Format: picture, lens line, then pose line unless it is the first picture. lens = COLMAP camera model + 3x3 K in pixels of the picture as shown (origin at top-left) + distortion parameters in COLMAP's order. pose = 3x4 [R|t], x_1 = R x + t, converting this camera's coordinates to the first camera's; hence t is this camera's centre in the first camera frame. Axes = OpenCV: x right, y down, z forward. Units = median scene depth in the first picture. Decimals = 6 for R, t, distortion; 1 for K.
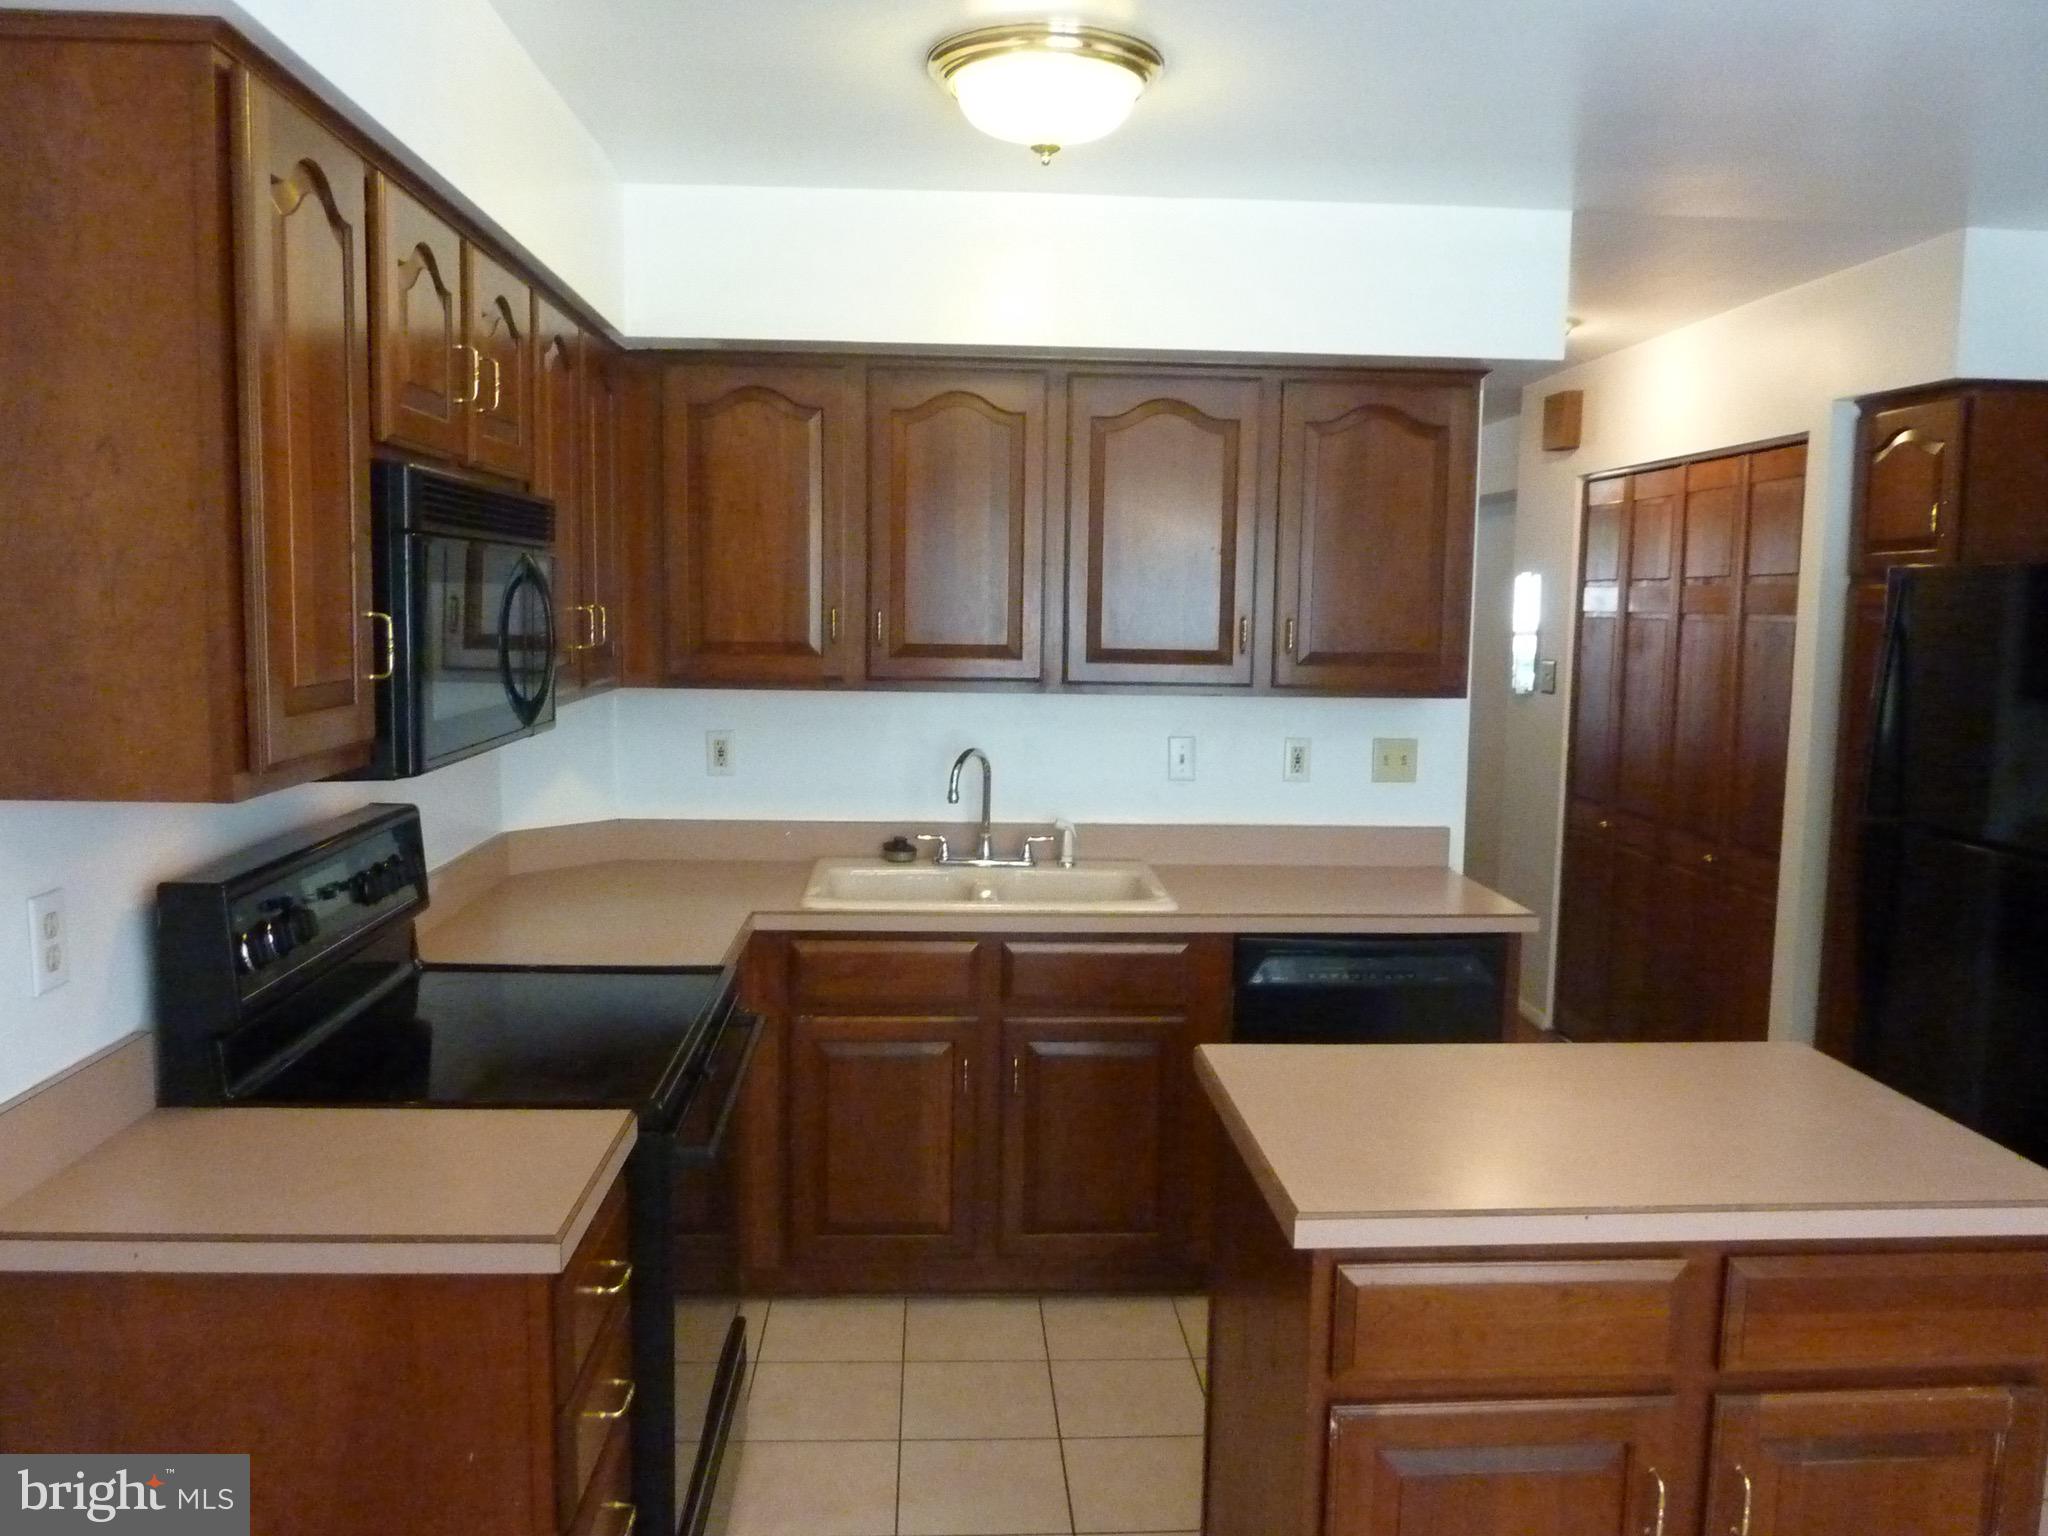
lens RADIAL K [[1531.9, 0, 1024.0], [0, 1531.9, 768.0], [0, 0, 1]] dist [-0.014588, -0.032552]
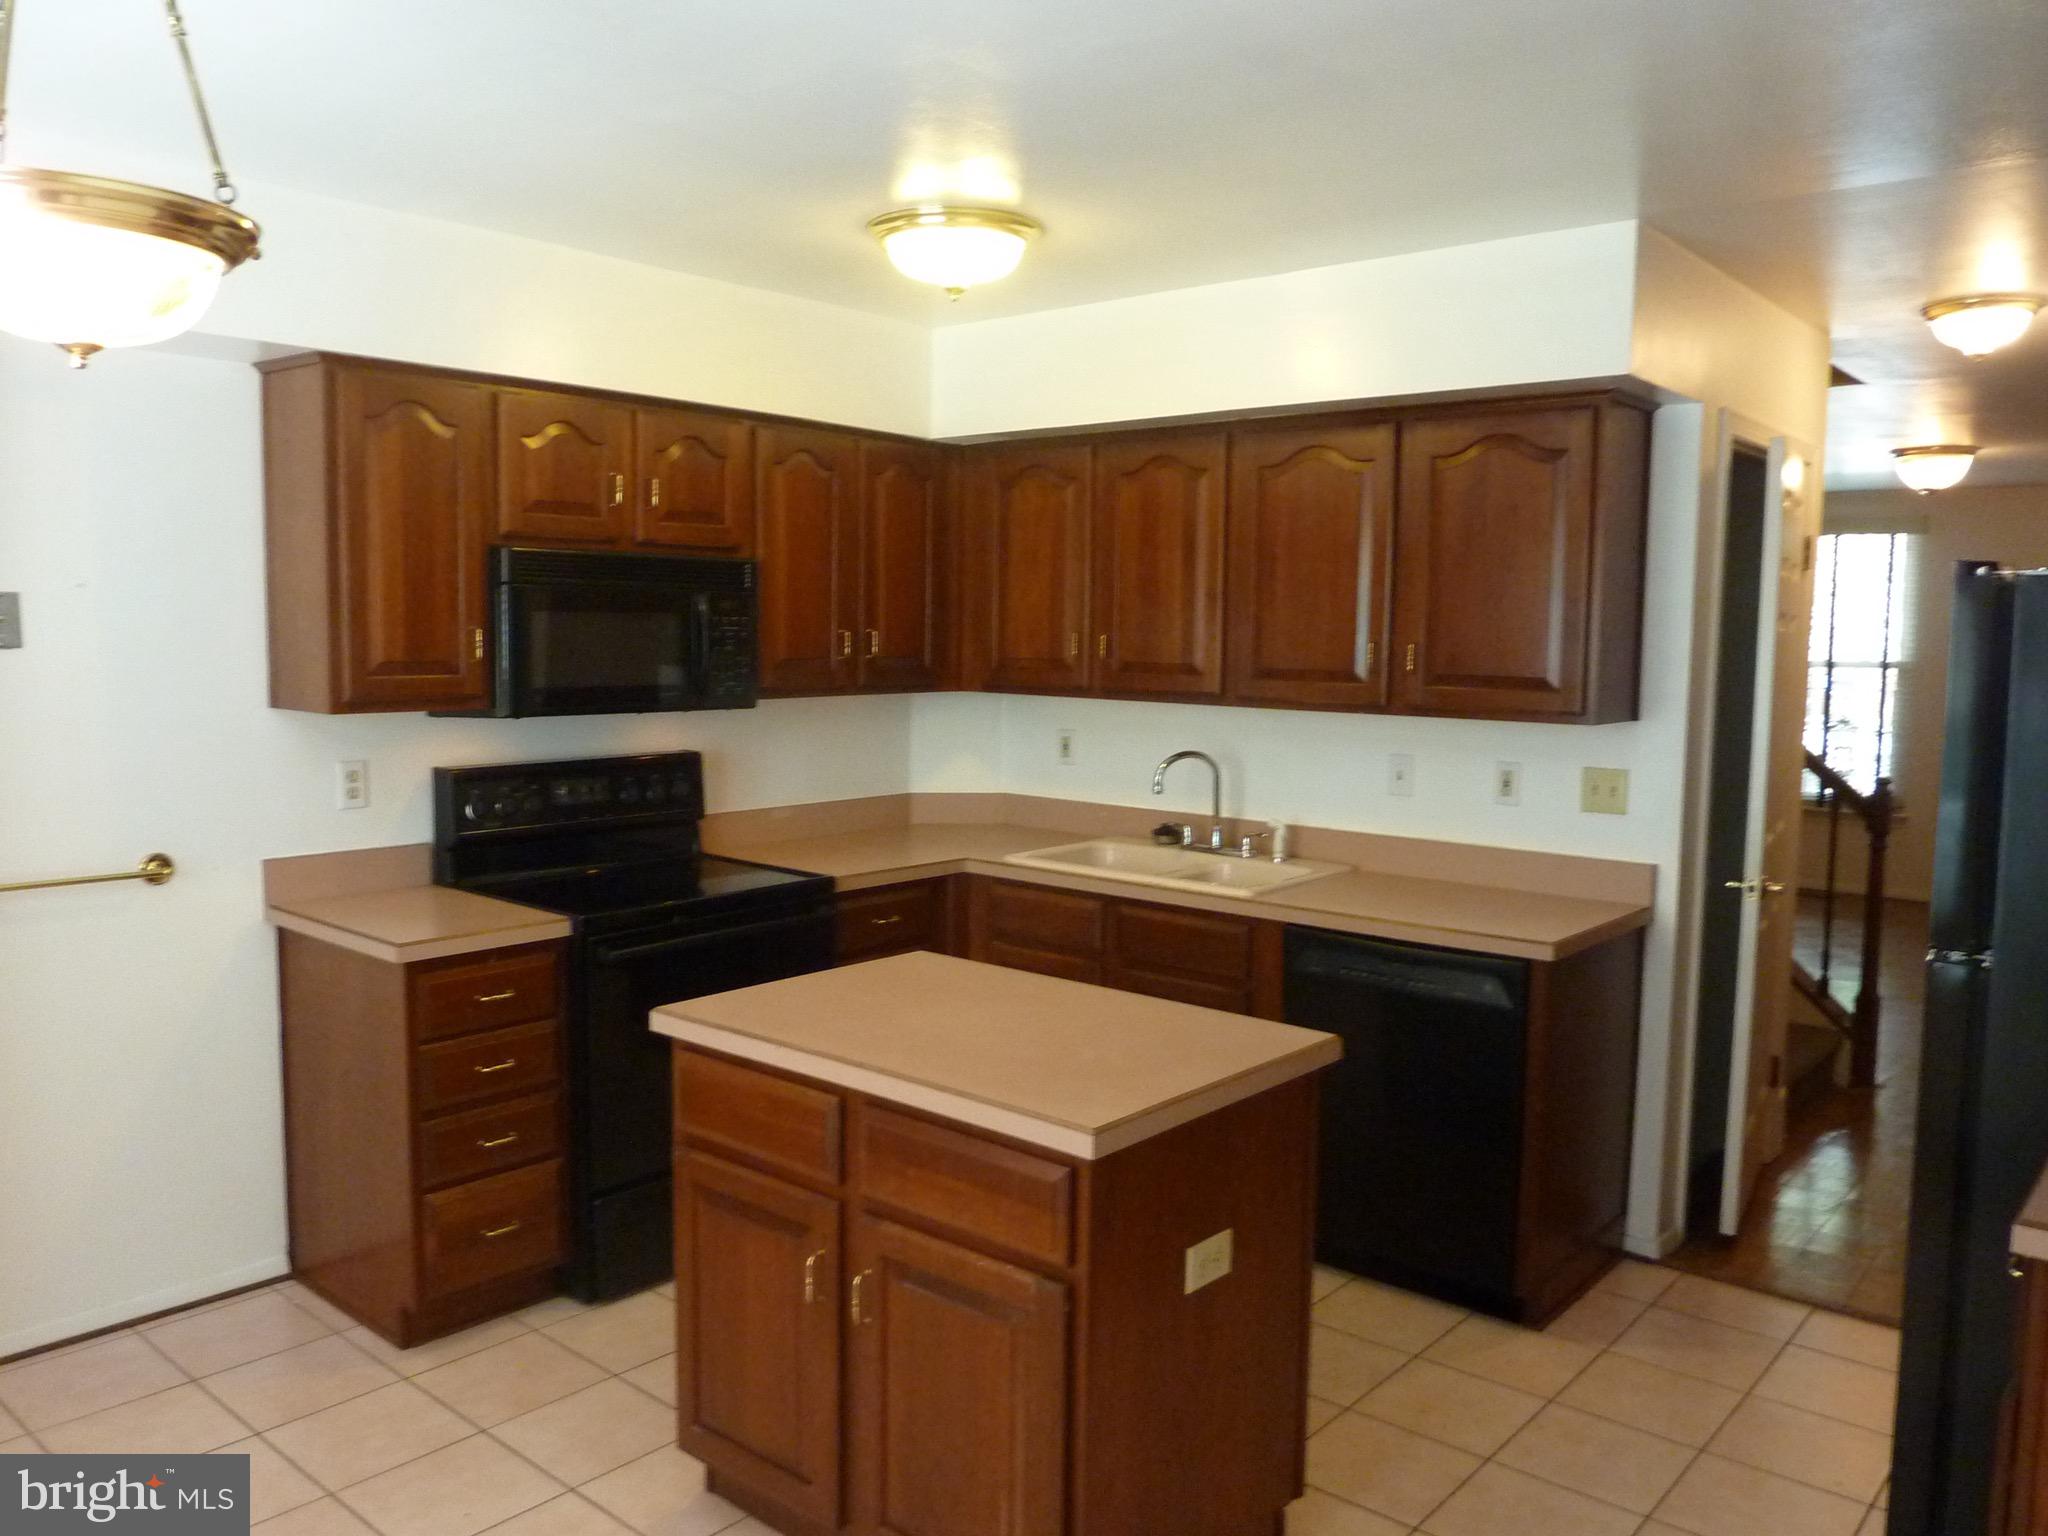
lens RADIAL K [[1531.9, 0, 1024.0], [0, 1531.9, 768.0], [0, 0, 1]] dist [-0.014588, -0.032552]
pose [[0.718114, 0.058825, -0.693435, 0.679489], [-0.078626, 0.996899, 0.003145, 0.006407], [0.691470, 0.052264, 0.720512, 0.053467]]
